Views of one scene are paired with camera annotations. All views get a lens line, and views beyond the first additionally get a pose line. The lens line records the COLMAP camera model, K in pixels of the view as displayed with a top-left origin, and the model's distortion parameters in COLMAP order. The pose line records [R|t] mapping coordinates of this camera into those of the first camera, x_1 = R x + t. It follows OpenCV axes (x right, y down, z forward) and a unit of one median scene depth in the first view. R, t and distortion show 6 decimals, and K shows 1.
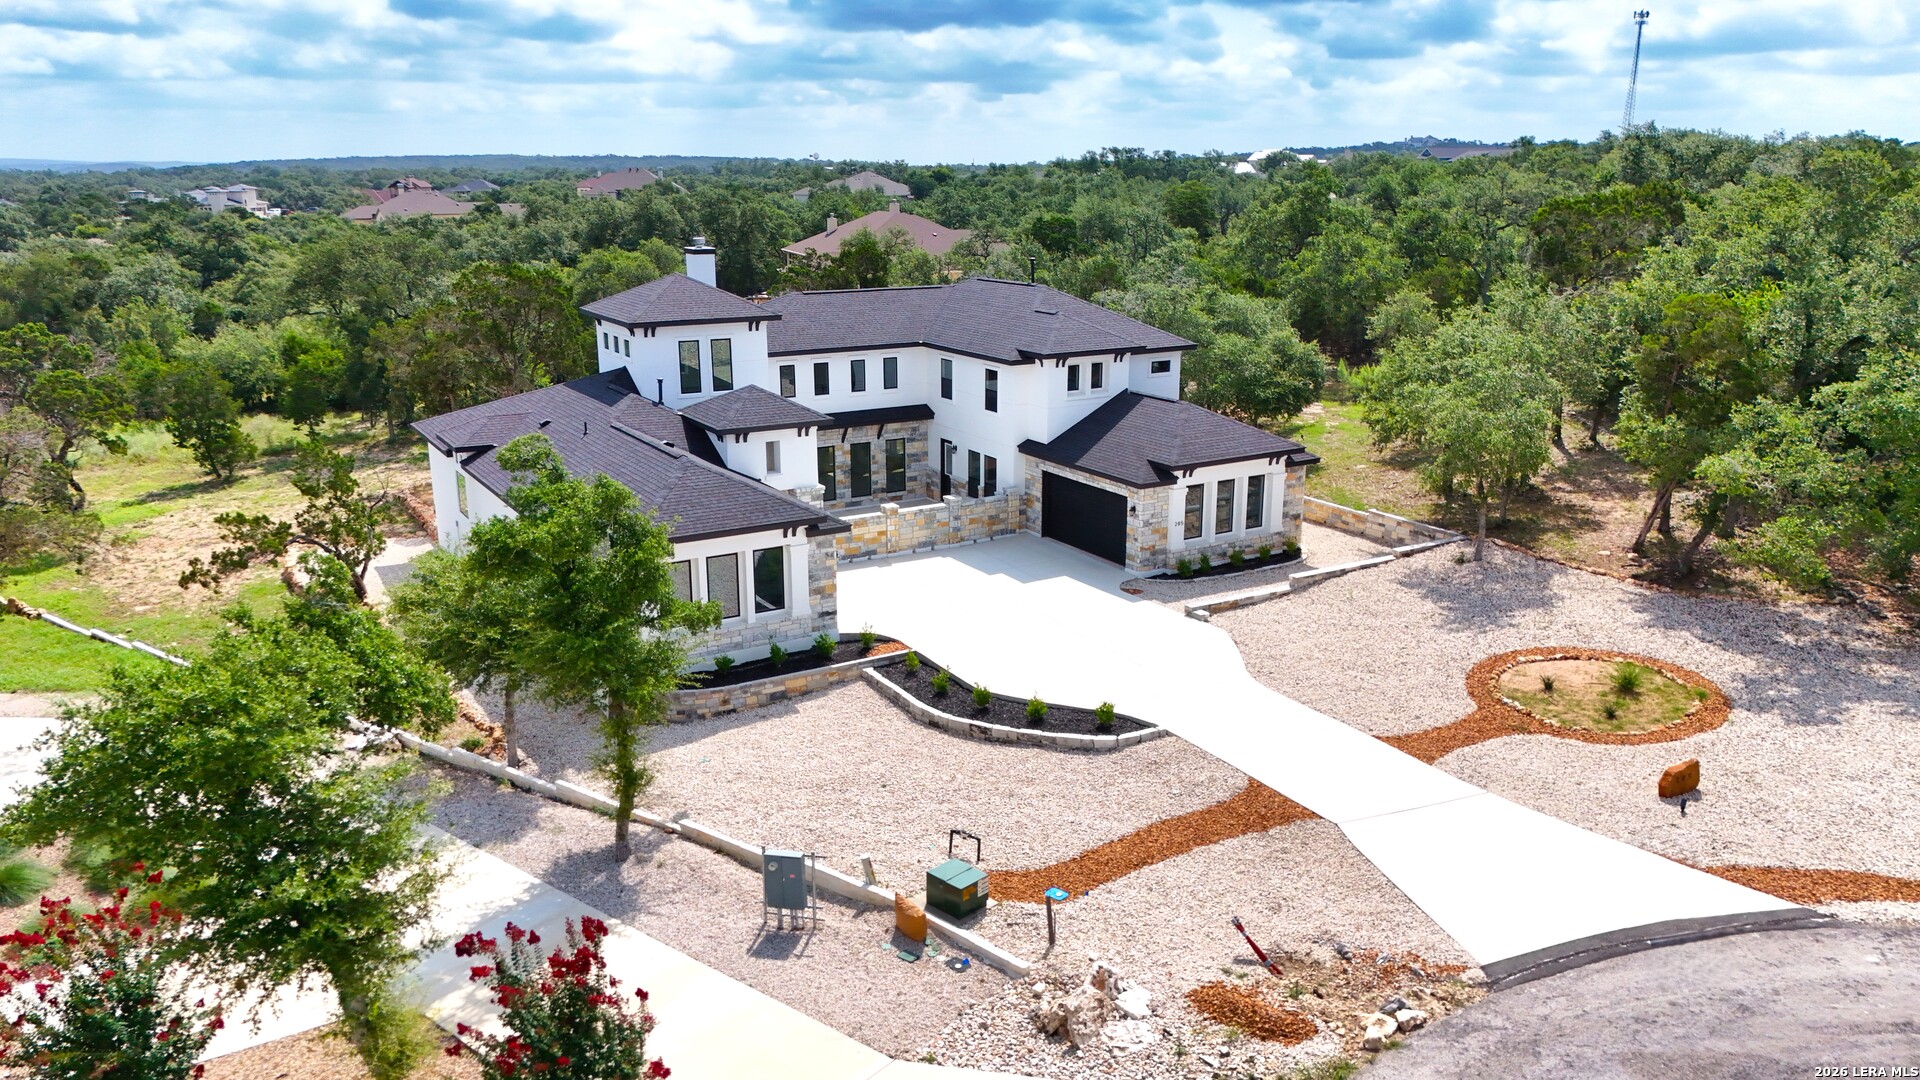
lens RADIAL K [[1398.2, 0, 946.2], [0, 1398.2, 530.6], [0, 0, 1]] dist [0.075192, -0.070471]
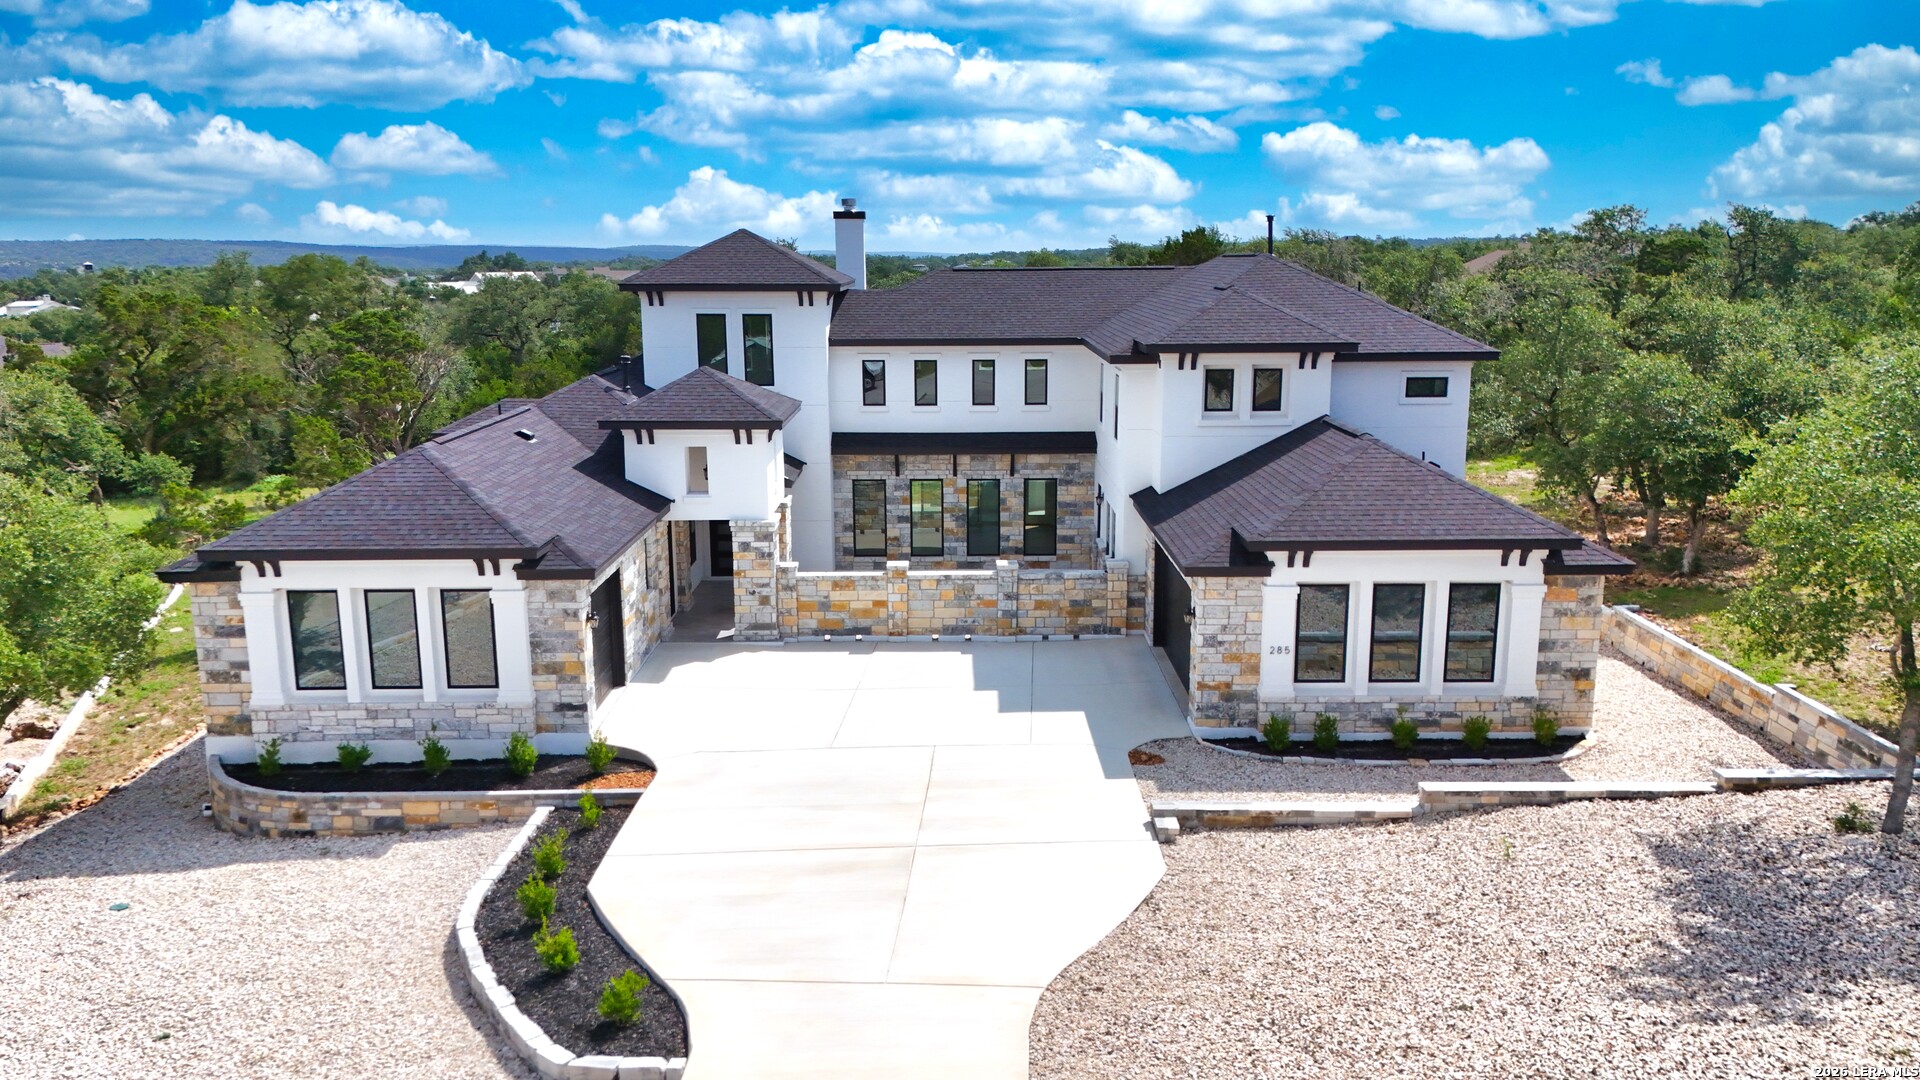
lens RADIAL K [[1398.2, 0, 959.0], [0, 1398.2, 529.5], [0, 0, 1]] dist [0.075192, -0.070471]
pose [[0.866044, 0.097434, -0.490383, 0.325841], [-0.125398, 0.991806, -0.024398, -0.022933], [0.483987, 0.082623, 0.871166, 0.467765]]
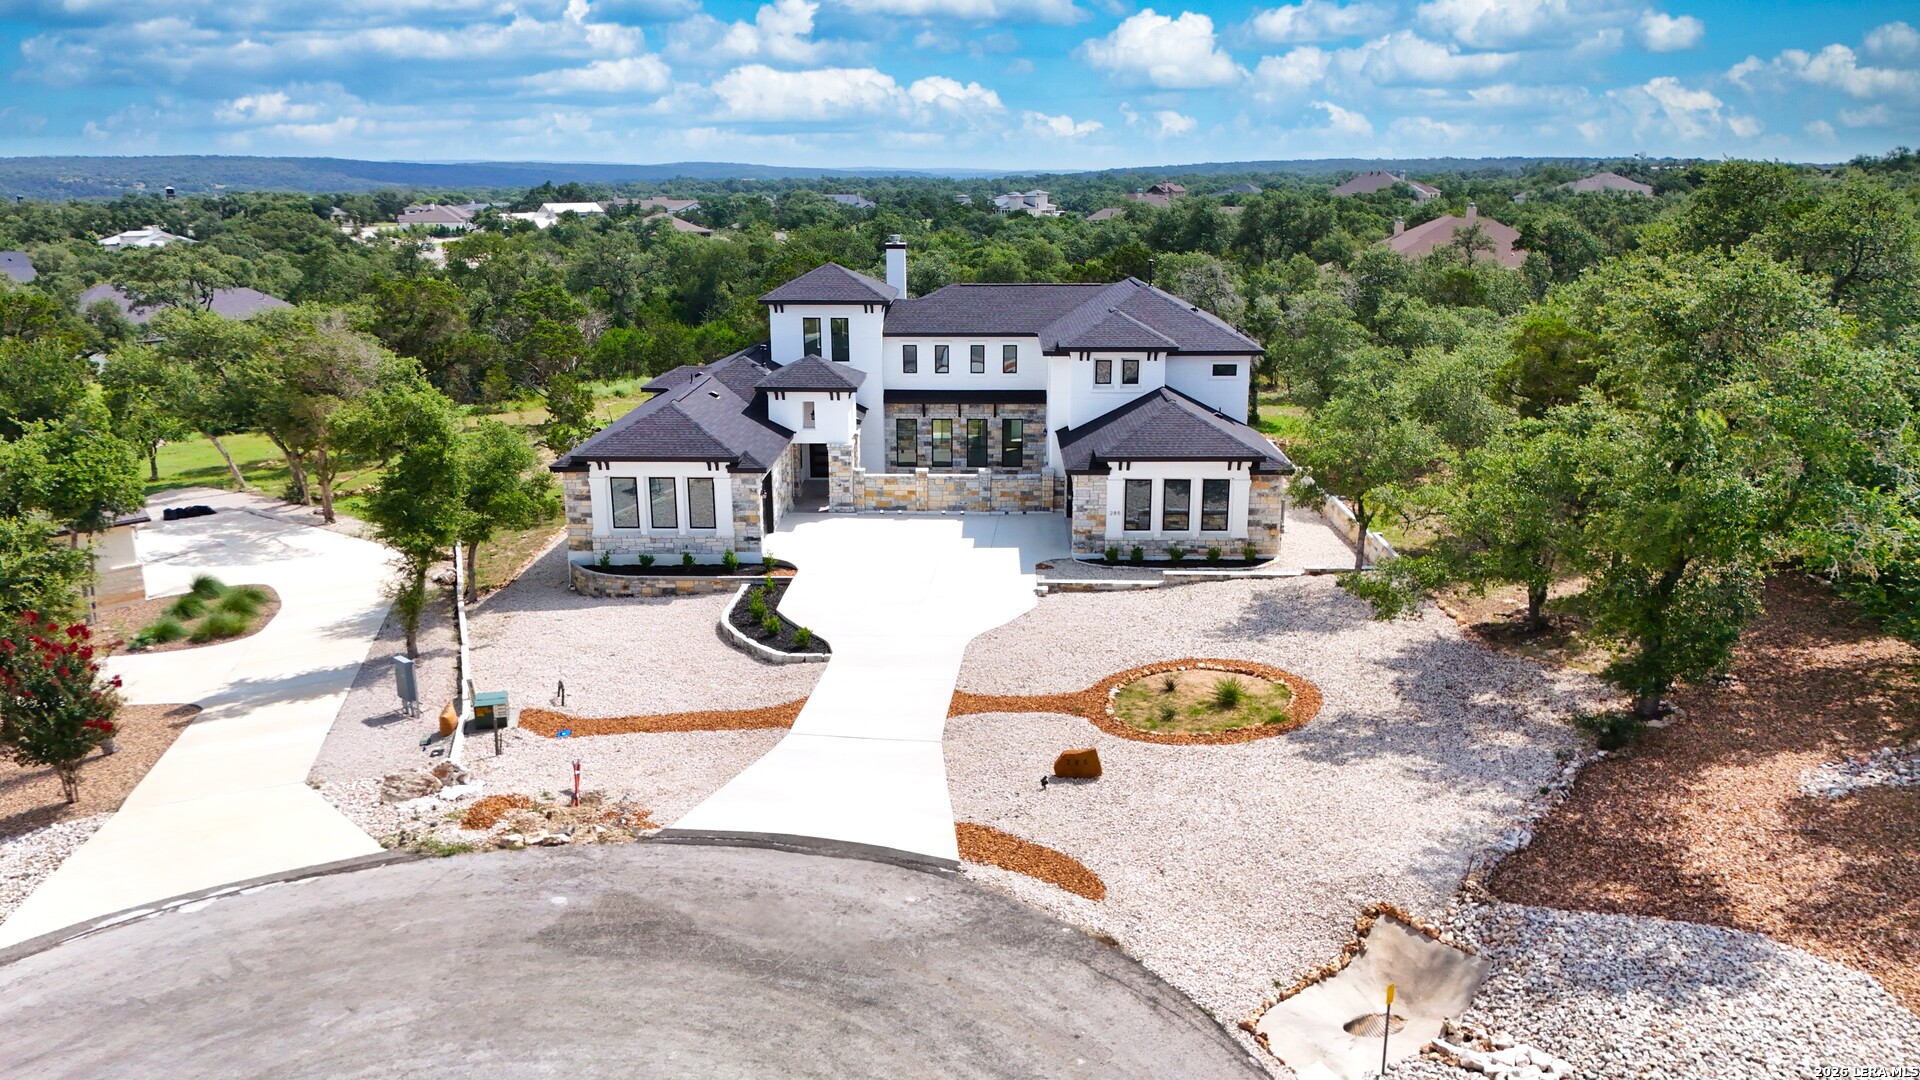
lens RADIAL K [[1398.2, 0, 960.2], [0, 1398.2, 509.6], [0, 0, 1]] dist [0.075192, -0.070471]
pose [[0.849887, 0.126357, -0.511592, 0.615146], [-0.134781, 0.990658, 0.020774, -0.014000], [0.509437, 0.051297, 0.858977, 0.034072]]
